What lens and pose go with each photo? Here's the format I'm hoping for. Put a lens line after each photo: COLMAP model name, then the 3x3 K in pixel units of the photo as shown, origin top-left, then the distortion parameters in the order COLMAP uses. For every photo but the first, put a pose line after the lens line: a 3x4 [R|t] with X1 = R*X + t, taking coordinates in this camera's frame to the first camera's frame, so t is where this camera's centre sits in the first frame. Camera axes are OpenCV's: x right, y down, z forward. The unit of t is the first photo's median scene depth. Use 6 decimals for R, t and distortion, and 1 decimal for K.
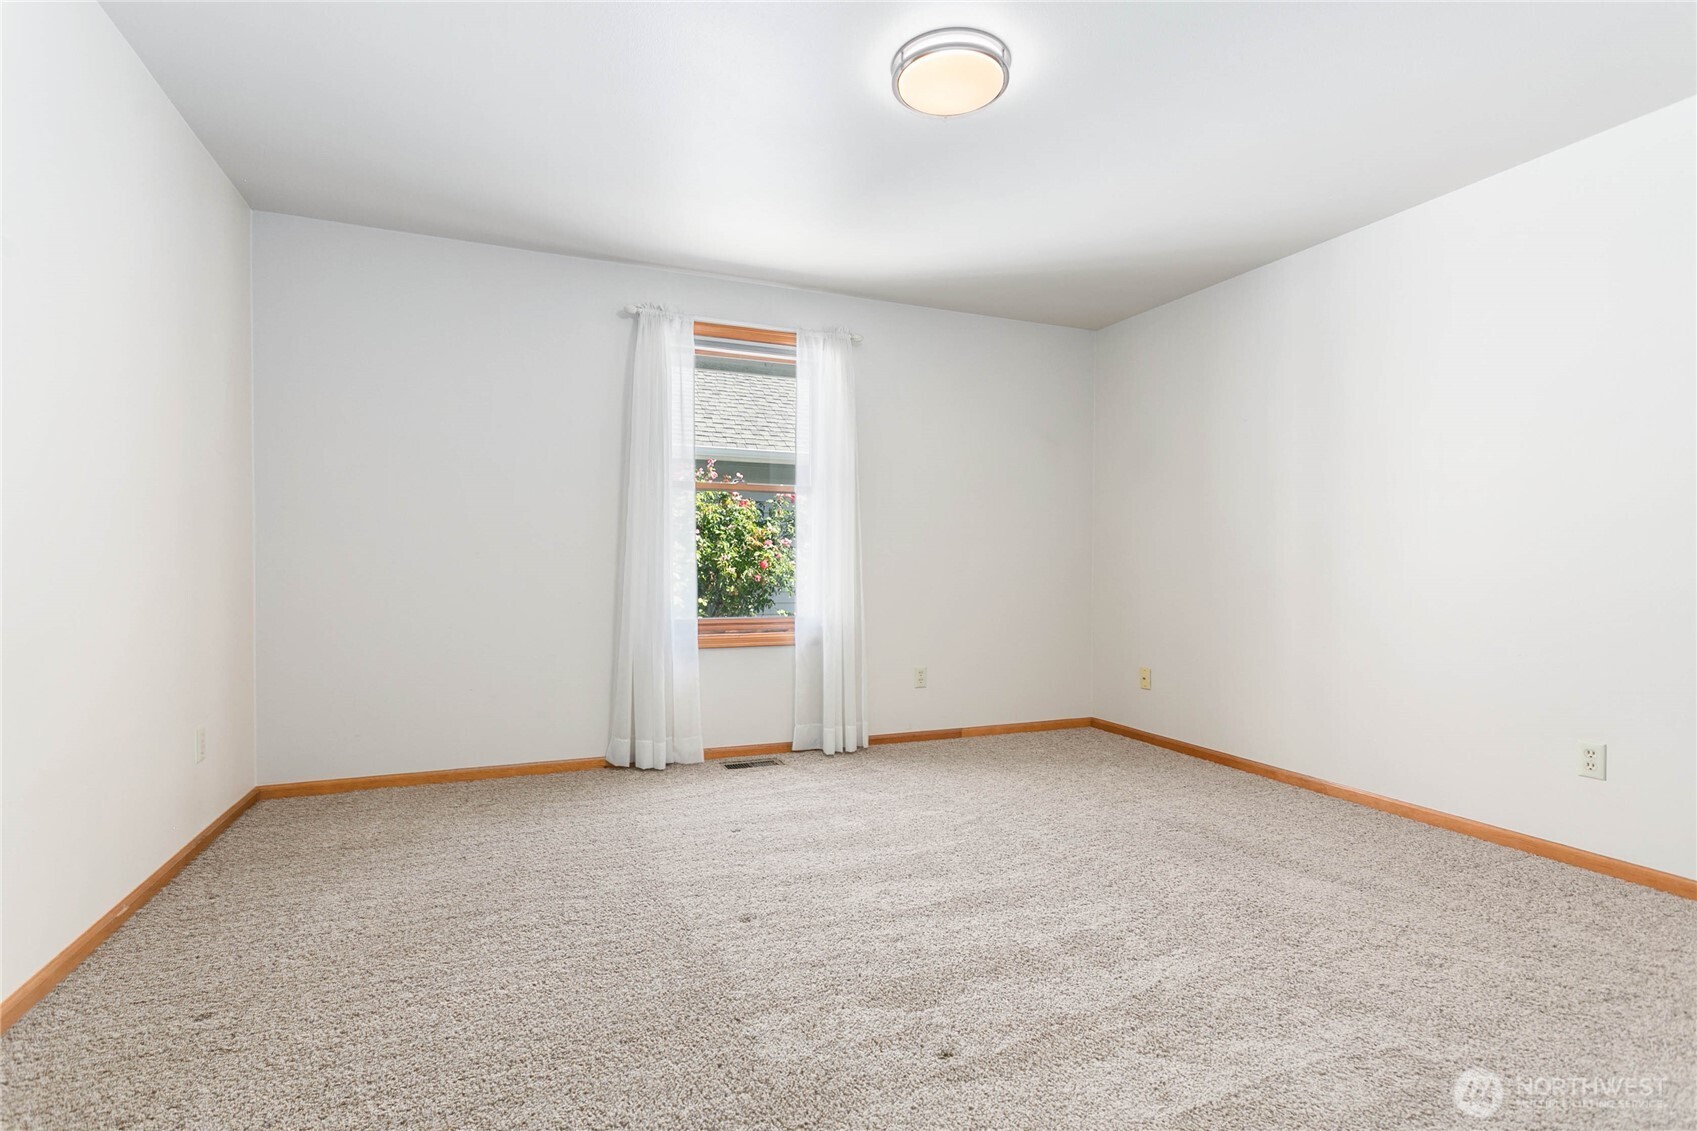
lens RADIAL K [[806.4, 0, 851.2], [0, 806.4, 572.1], [0, 0, 1]] dist [0.001240, 0.002701]
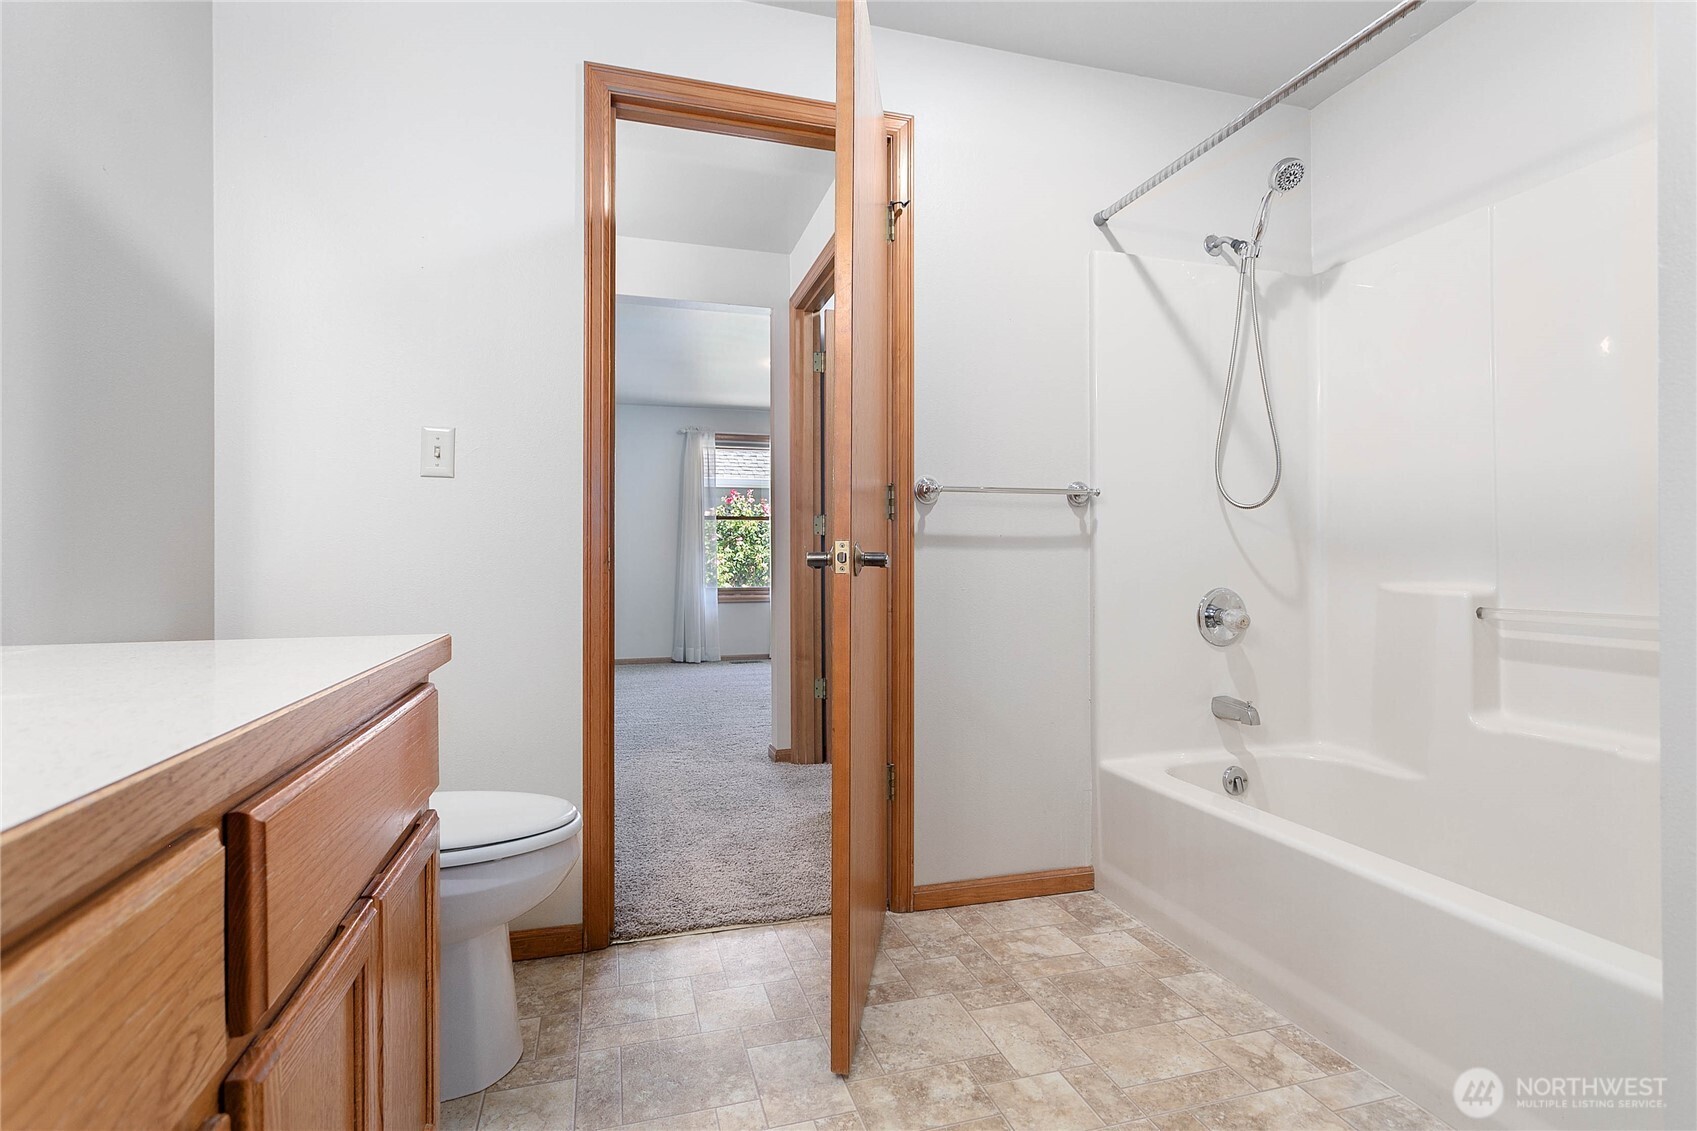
lens RADIAL K [[844.7, 0, 861.4], [0, 844.7, 552.3], [0, 0, 1]] dist [0.030526, 0.000248]
pose [[0.994365, -0.010562, -0.105485, 0.368754], [0.008023, 0.999669, -0.024463, 0.026843], [0.105708, 0.023479, 0.994120, -0.985867]]
